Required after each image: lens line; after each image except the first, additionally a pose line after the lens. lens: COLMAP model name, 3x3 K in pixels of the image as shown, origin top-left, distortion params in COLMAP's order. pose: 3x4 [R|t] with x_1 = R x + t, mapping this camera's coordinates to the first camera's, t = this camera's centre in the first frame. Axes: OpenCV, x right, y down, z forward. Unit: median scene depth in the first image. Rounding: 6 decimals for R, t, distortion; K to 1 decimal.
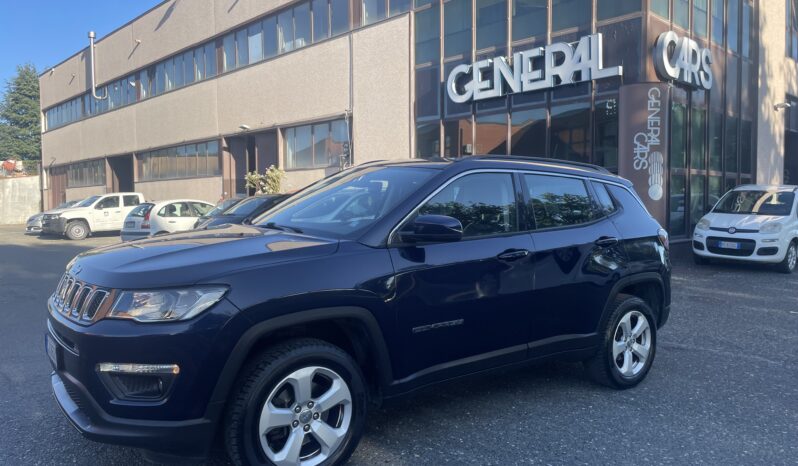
lens RADIAL K [[593.0, 0, 399.0], [0, 593.0, 221.2], [0, 0, 1]] dist [0.093603, -0.122370]
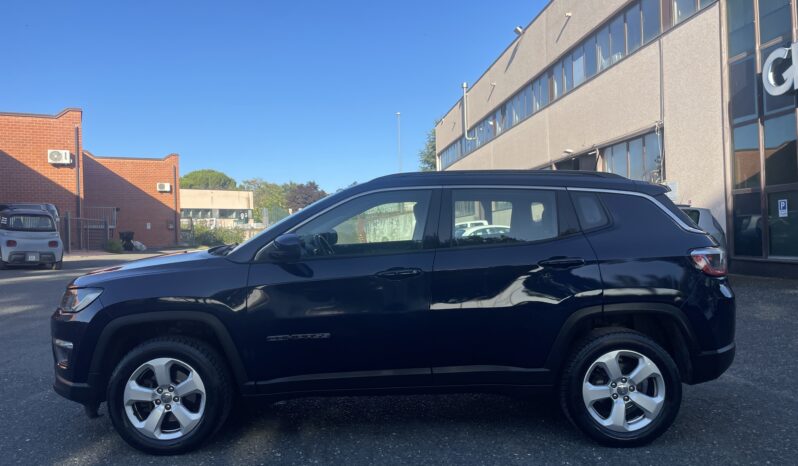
lens RADIAL K [[593.0, 0, 399.0], [0, 593.0, 221.2], [0, 0, 1]] dist [0.093603, -0.122370]
pose [[0.801967, -0.032624, -0.596477, 0.175858], [0.007534, 0.998981, -0.044509, 0.003256], [0.597321, 0.031201, 0.801395, 0.048432]]
